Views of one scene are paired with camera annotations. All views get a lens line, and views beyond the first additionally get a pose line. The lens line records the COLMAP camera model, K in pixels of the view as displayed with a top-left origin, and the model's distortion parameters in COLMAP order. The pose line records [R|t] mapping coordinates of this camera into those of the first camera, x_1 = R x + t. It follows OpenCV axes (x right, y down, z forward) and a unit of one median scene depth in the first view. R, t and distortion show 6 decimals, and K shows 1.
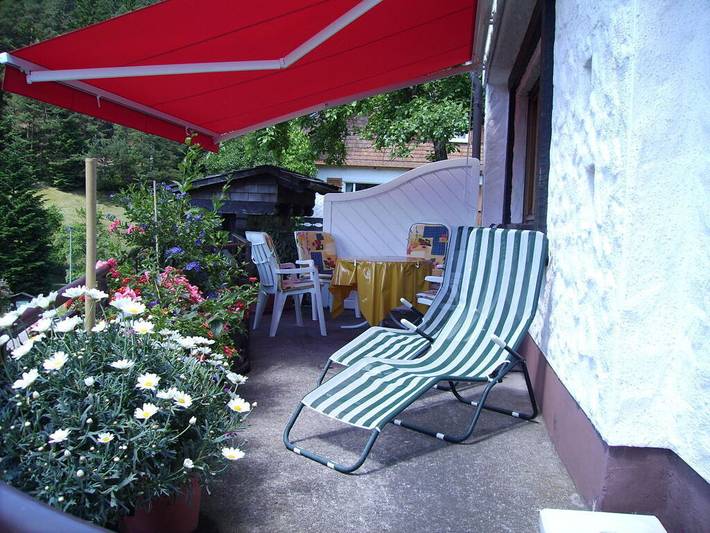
lens RADIAL K [[683.0, 0, 355.0], [0, 683.0, 266.5], [0, 0, 1]] dist [-0.072827, 0.000205]
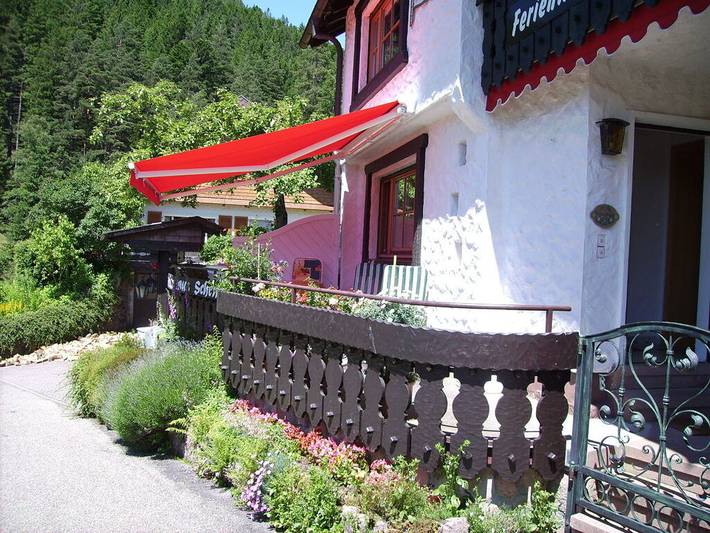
lens RADIAL K [[682.1, 0, 355.0], [0, 682.1, 266.5], [0, 0, 1]] dist [-0.174389, 0.241901]
pose [[0.938419, -0.003793, 0.345480, -0.374255], [0.016258, 0.999317, -0.033190, 0.006428], [-0.345118, 0.036763, 0.937839, -0.508182]]
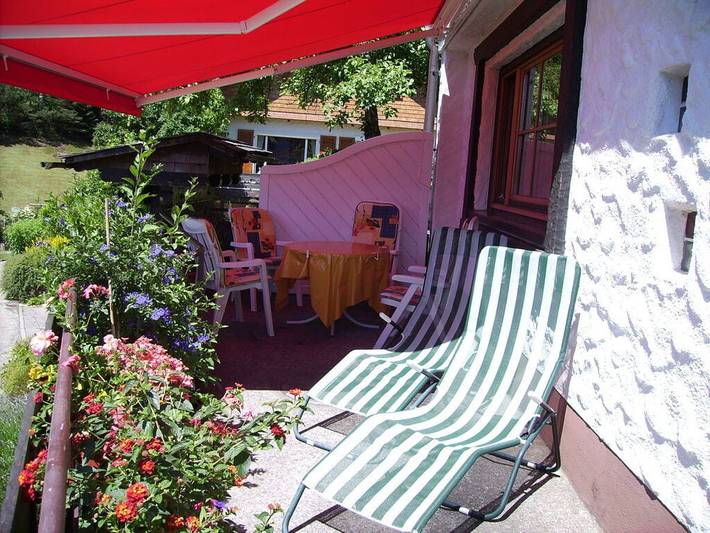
lens RADIAL K [[682.1, 0, 355.0], [0, 682.1, 266.5], [0, 0, 1]] dist [-0.174389, 0.241901]
pose [[0.988499, 0.007979, 0.151014, -0.072215], [-0.020029, 0.996717, 0.078442, -0.059996], [-0.149892, -0.080564, 0.985414, 0.124651]]
